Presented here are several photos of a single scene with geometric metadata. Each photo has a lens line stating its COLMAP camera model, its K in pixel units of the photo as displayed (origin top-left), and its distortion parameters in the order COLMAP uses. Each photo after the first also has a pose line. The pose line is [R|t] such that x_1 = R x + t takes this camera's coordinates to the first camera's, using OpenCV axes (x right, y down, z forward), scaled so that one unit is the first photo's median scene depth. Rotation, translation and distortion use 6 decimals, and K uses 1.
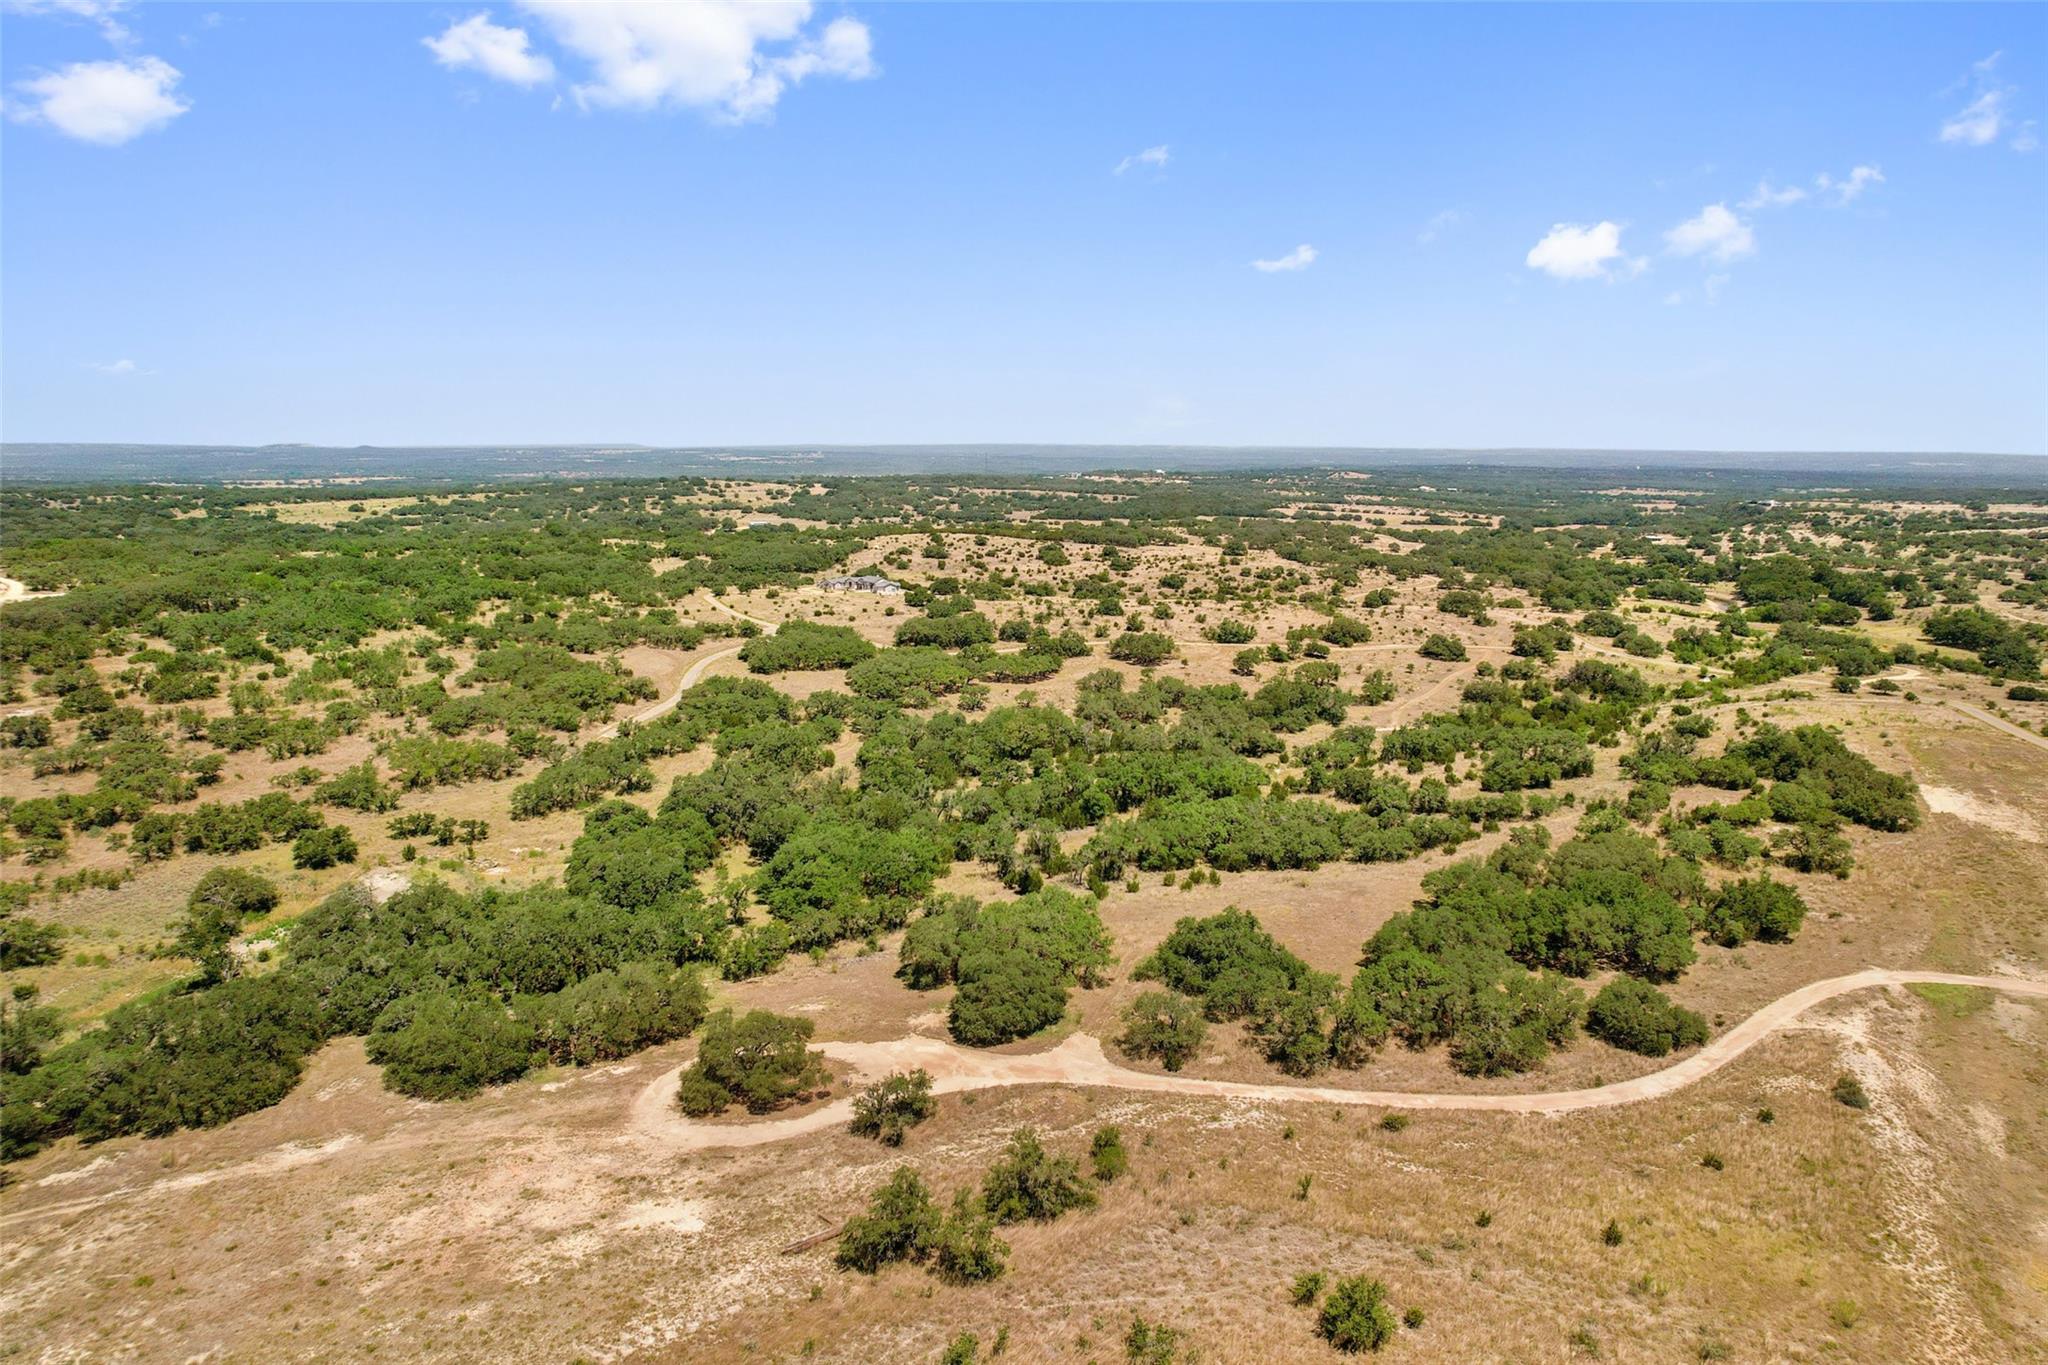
lens RADIAL K [[1310.5, 0, 1040.6], [0, 1310.5, 682.9], [0, 0, 1]] dist [-0.049194, 0.026691]
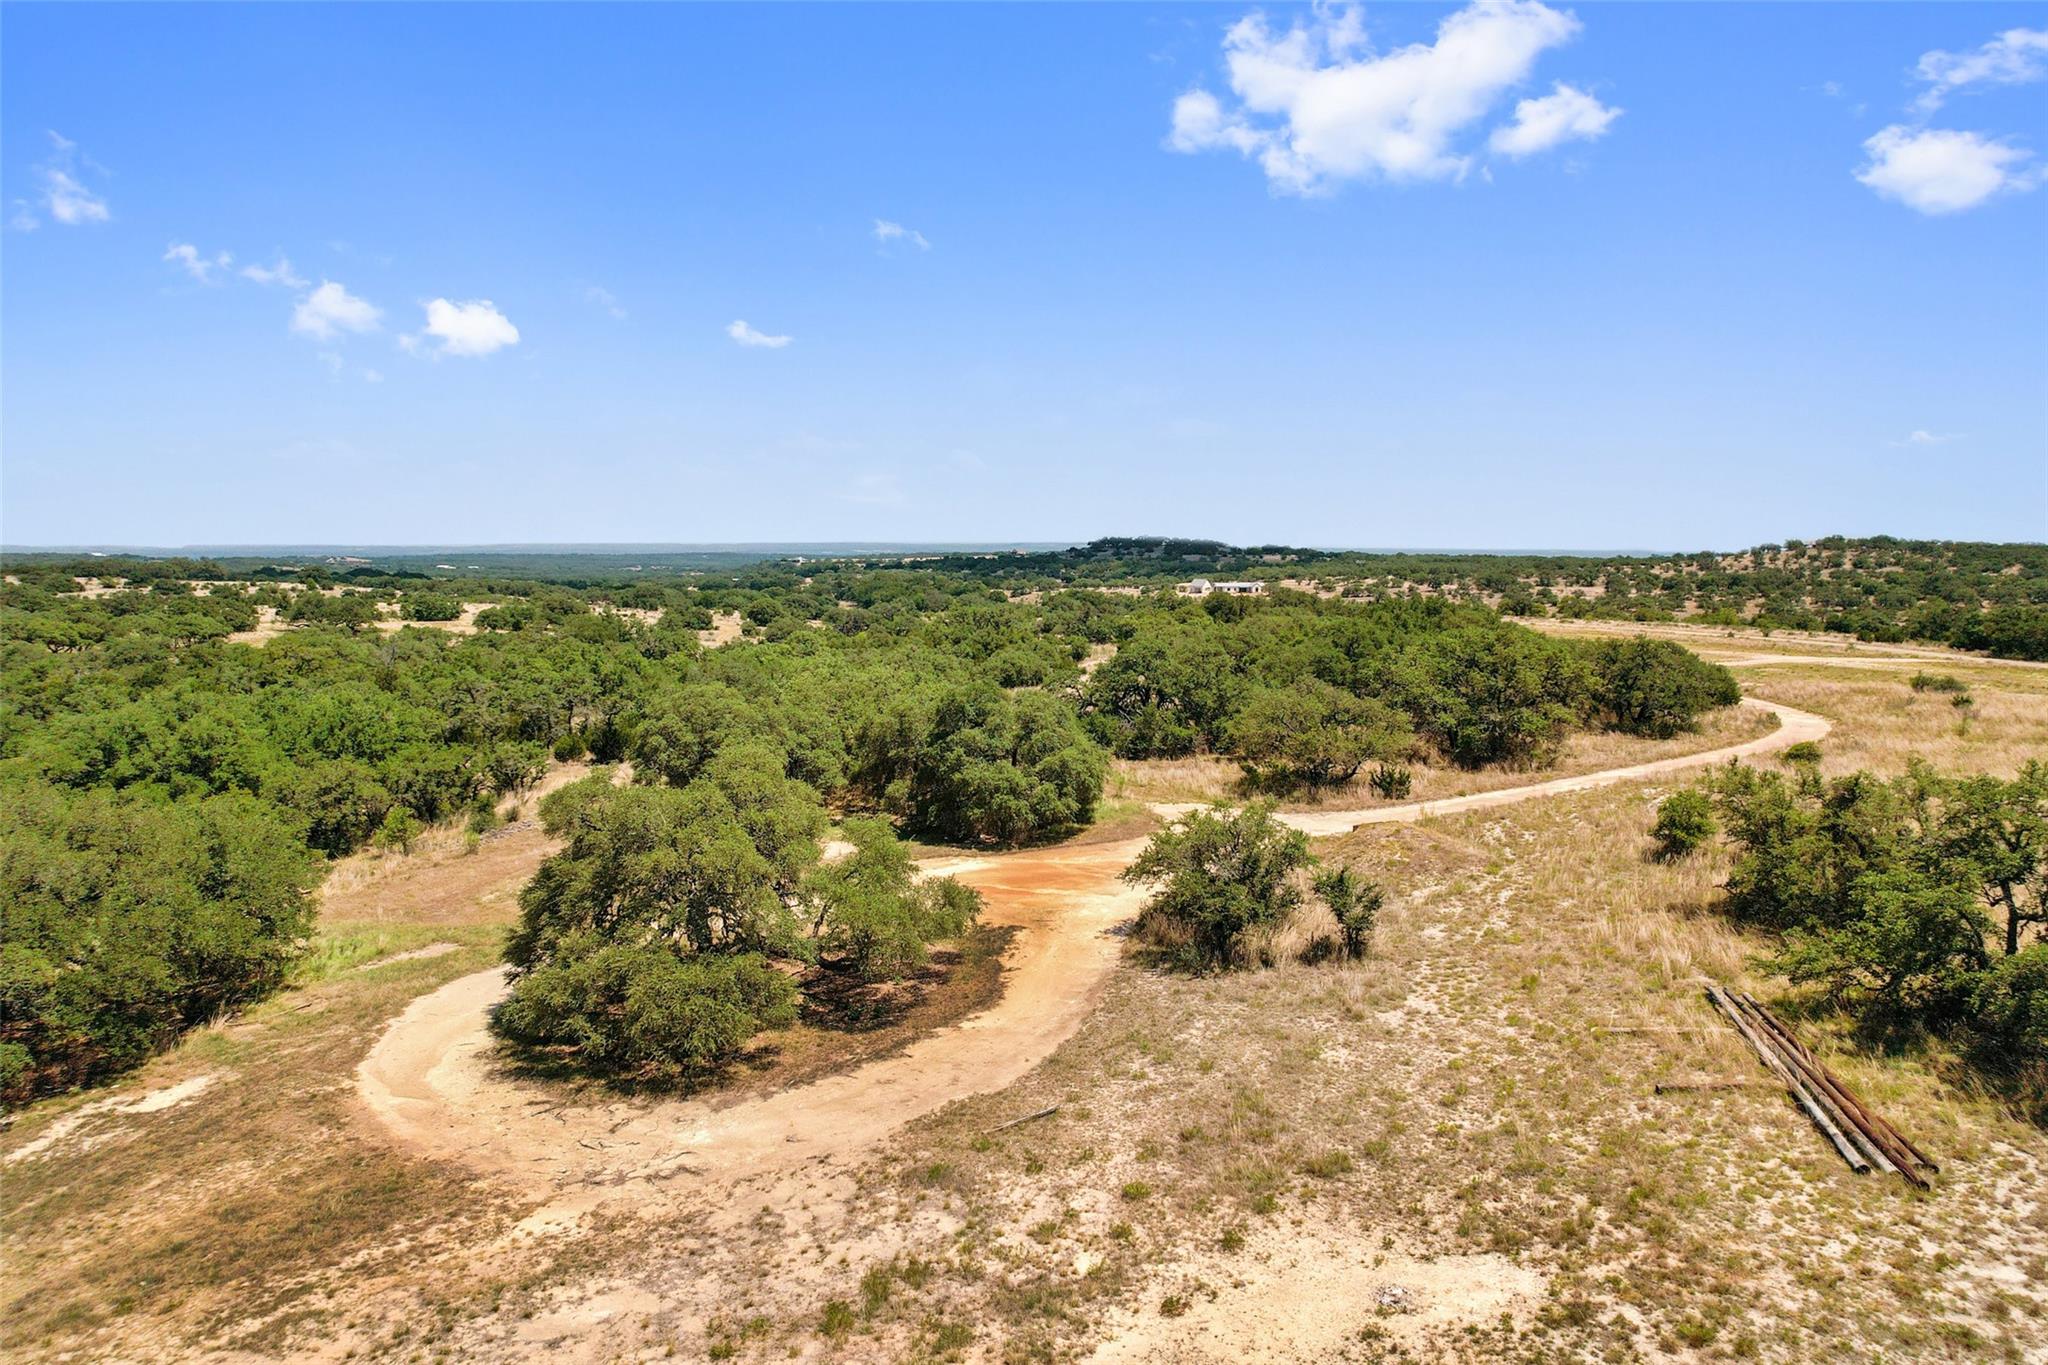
lens RADIAL K [[1310.5, 0, 1028.1], [0, 1310.5, 689.1], [0, 0, 1]] dist [-0.049194, 0.026691]
pose [[0.749373, -0.077818, 0.657560, -0.213000], [0.127425, 0.991456, -0.027885, 0.145412], [-0.649772, 0.104686, 0.752886, 0.402966]]
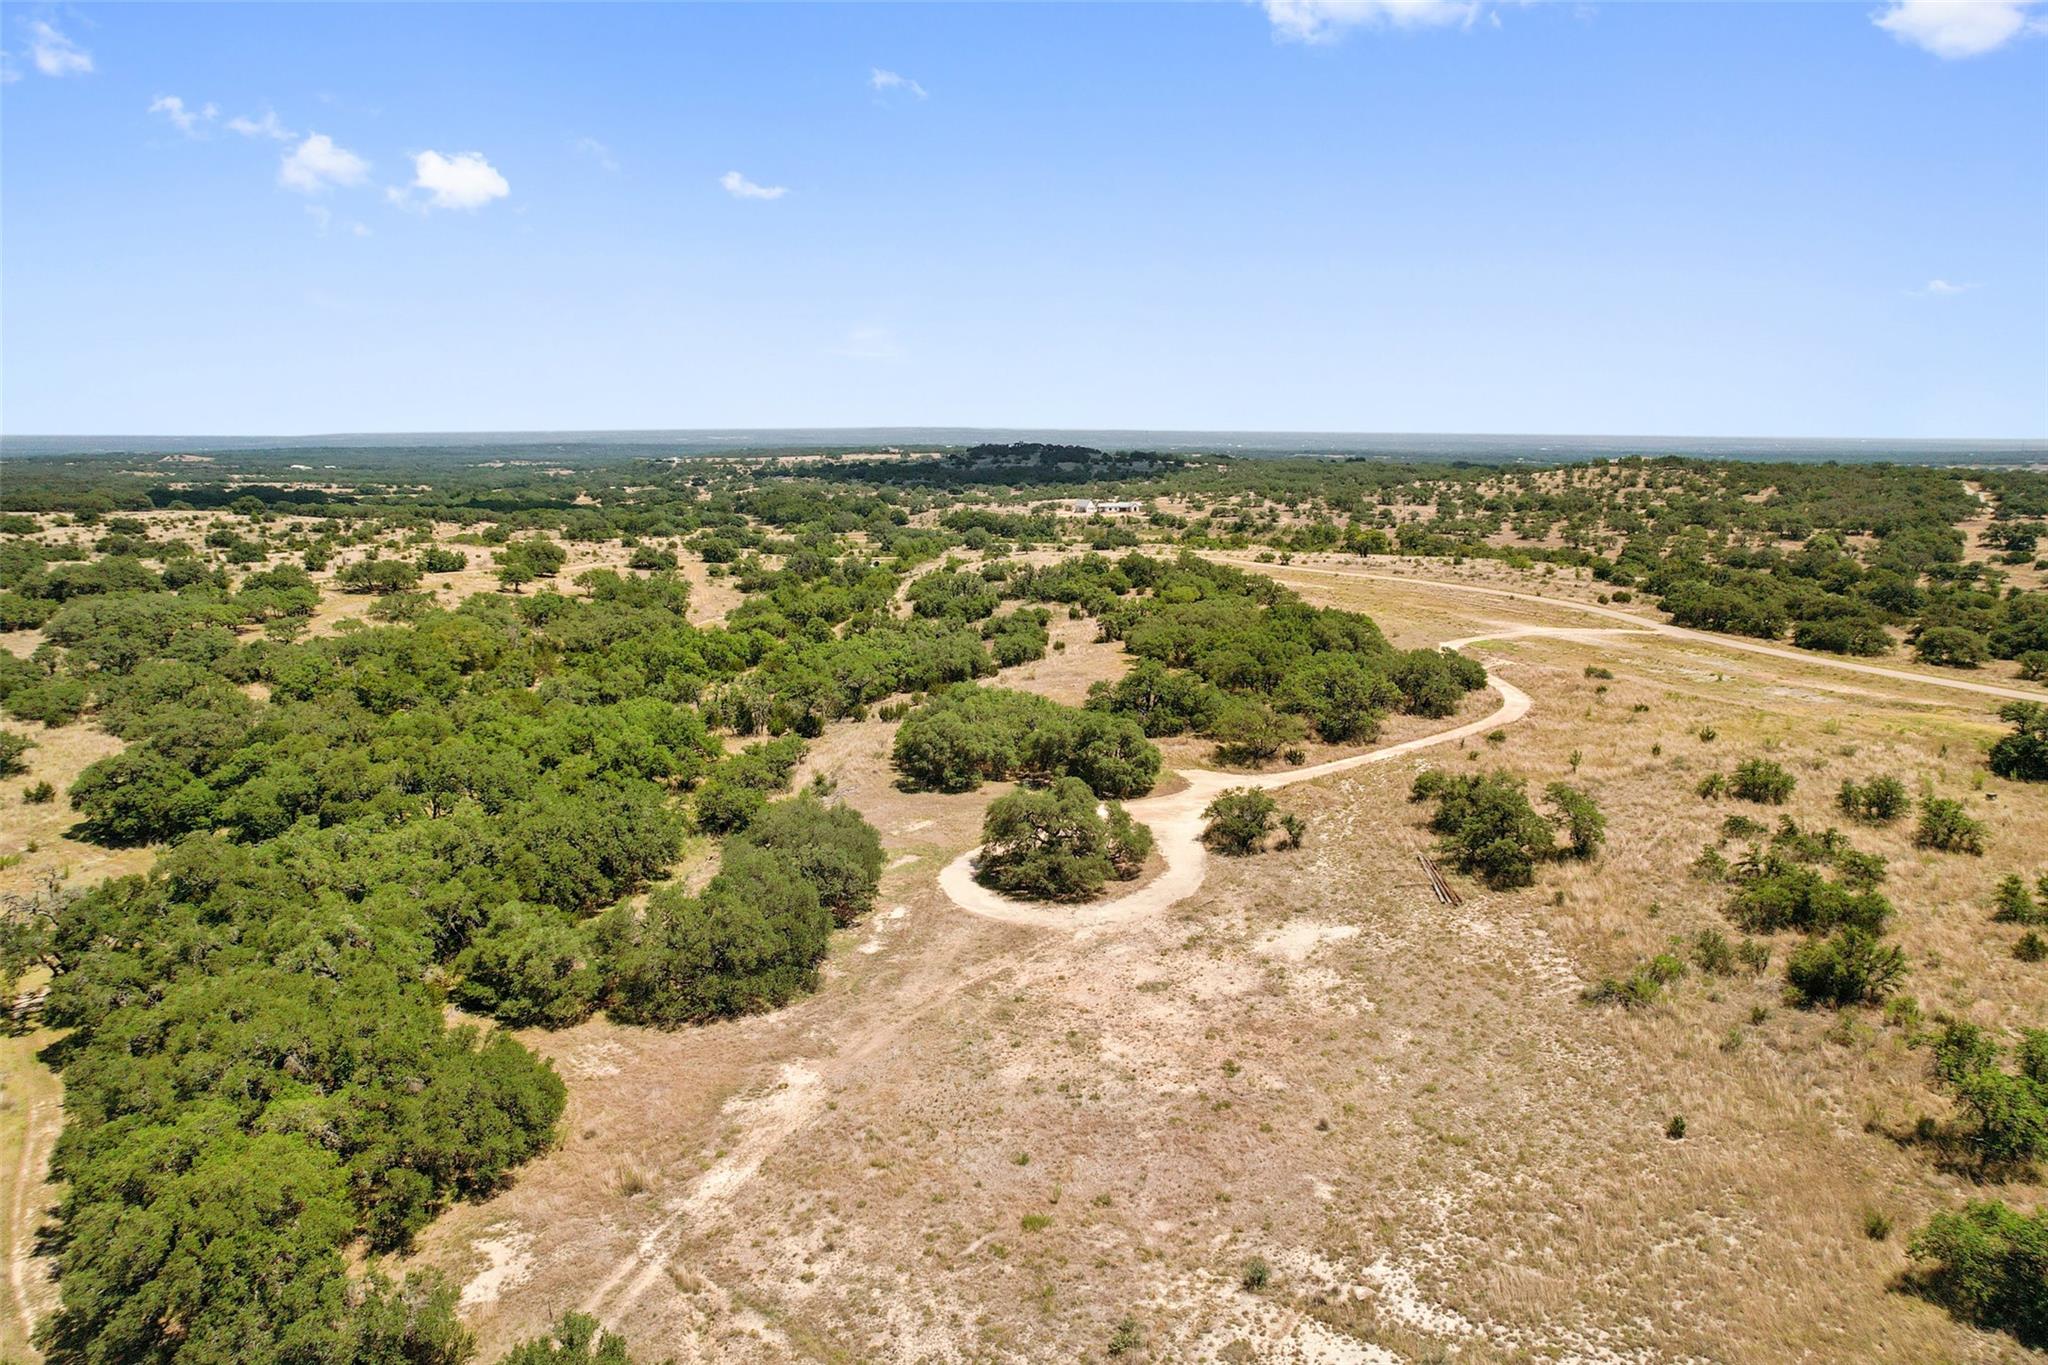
lens RADIAL K [[1310.5, 0, 1028.0], [0, 1310.5, 680.6], [0, 0, 1]] dist [-0.049194, 0.026691]
pose [[0.672269, -0.145939, 0.725779, -0.478446], [0.140473, 0.987713, 0.068492, 0.072997], [-0.726857, 0.055907, 0.684509, 0.247070]]
